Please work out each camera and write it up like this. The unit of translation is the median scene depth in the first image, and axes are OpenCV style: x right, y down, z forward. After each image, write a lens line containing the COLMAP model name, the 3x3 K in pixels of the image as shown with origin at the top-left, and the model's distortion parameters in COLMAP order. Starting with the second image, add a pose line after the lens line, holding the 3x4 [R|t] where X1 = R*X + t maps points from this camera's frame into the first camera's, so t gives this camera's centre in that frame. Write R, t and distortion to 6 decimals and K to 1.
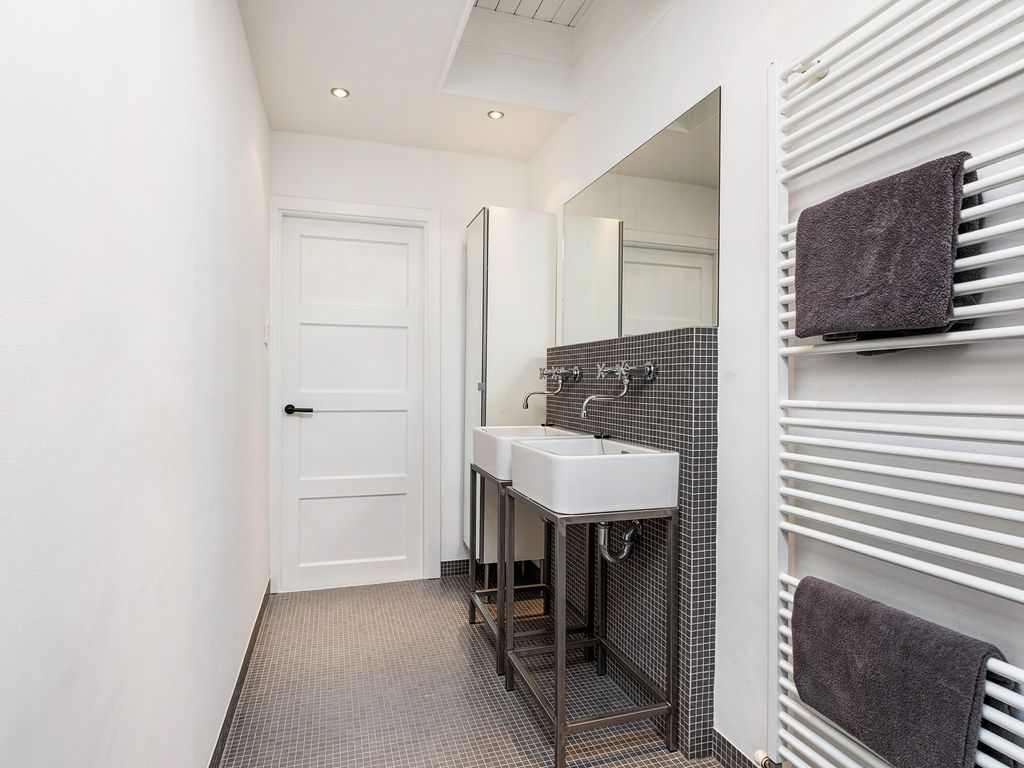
lens RADIAL K [[576.9, 0, 513.0], [0, 576.9, 385.6], [0, 0, 1]] dist [-0.005061, 0.002834]
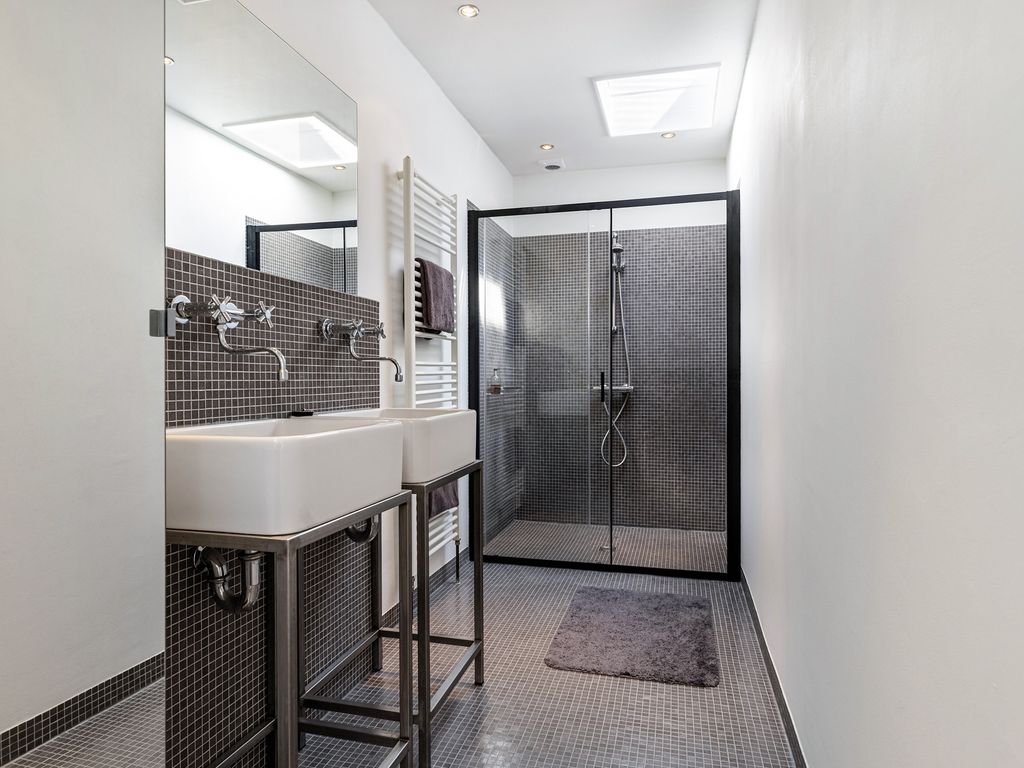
lens RADIAL K [[624.2, 0, 512.0], [0, 624.2, 380.8], [0, 0, 1]] dist [0.001028, -0.002107]
pose [[-0.846348, -0.003757, 0.532617, -0.540665], [0.002453, 0.999937, 0.010951, 0.044045], [-0.532625, 0.010575, -0.846285, 1.697545]]
